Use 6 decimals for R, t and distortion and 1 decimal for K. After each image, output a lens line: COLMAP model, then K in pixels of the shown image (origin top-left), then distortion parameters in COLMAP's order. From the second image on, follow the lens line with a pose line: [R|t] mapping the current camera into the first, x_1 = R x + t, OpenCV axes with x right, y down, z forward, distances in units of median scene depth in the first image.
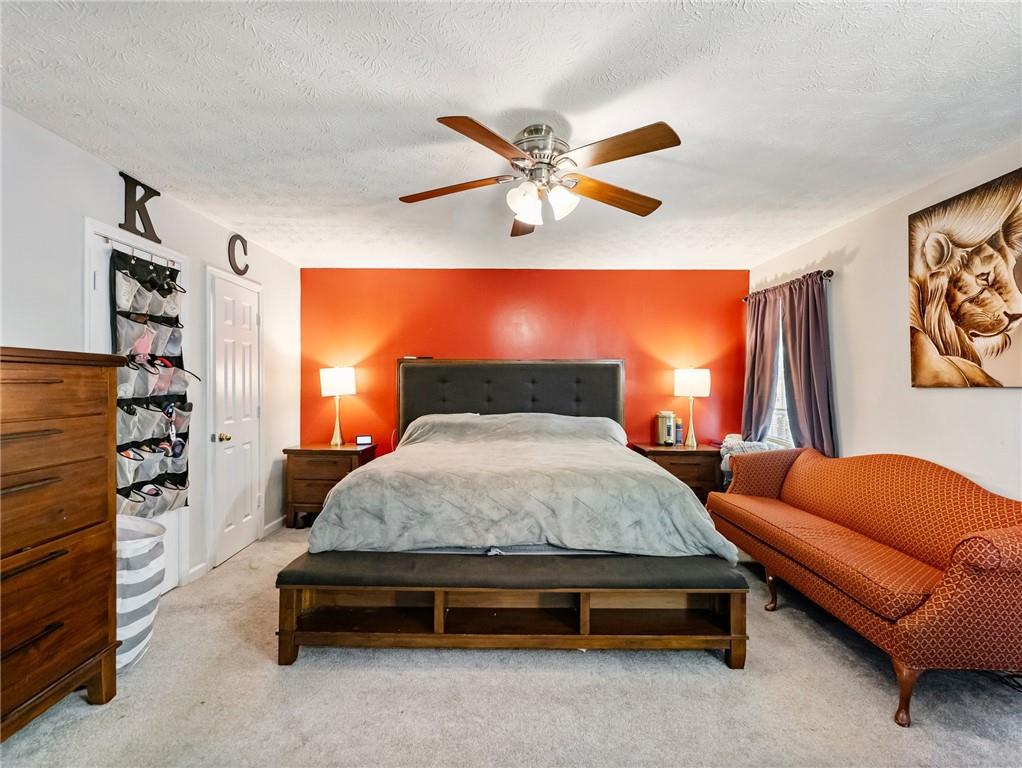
lens RADIAL K [[471.9, 0, 509.9], [0, 471.9, 385.8], [0, 0, 1]] dist [0.014375, 0.000286]
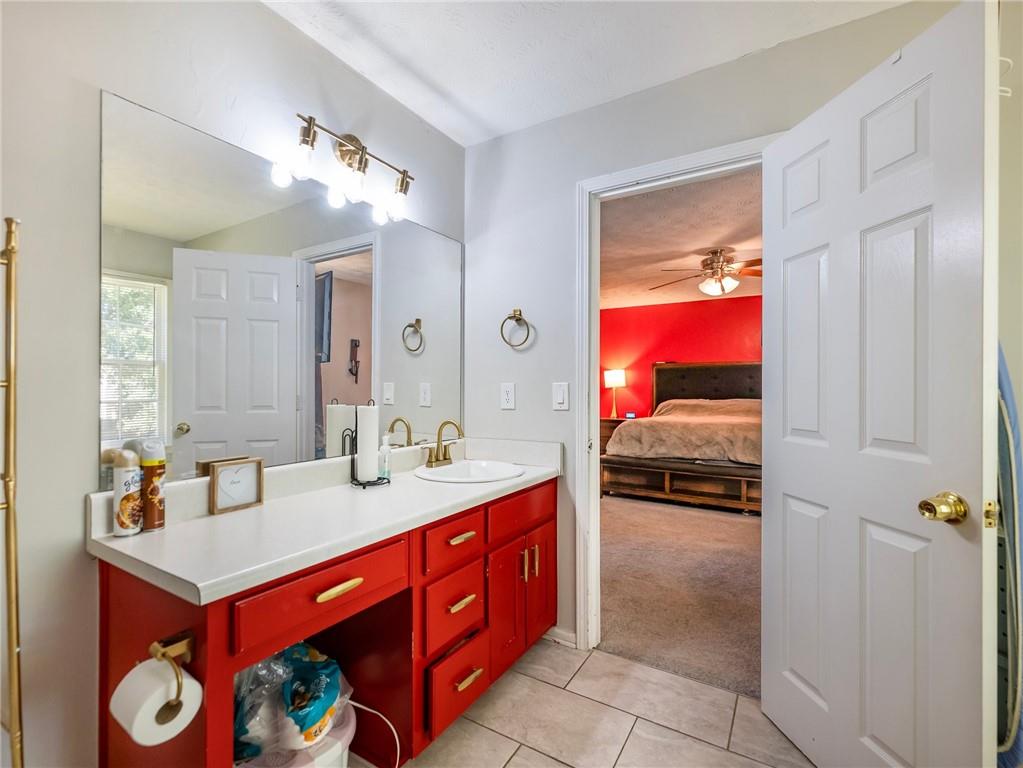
lens RADIAL K [[472.4, 0, 508.4], [0, 472.4, 389.4], [0, 0, 1]] dist [0.014375, 0.000286]
pose [[0.854358, 0.004090, -0.519668, 0.306208], [-0.006089, 0.999979, -0.002141, 0.062687], [0.519649, 0.004993, 0.854365, -1.053968]]
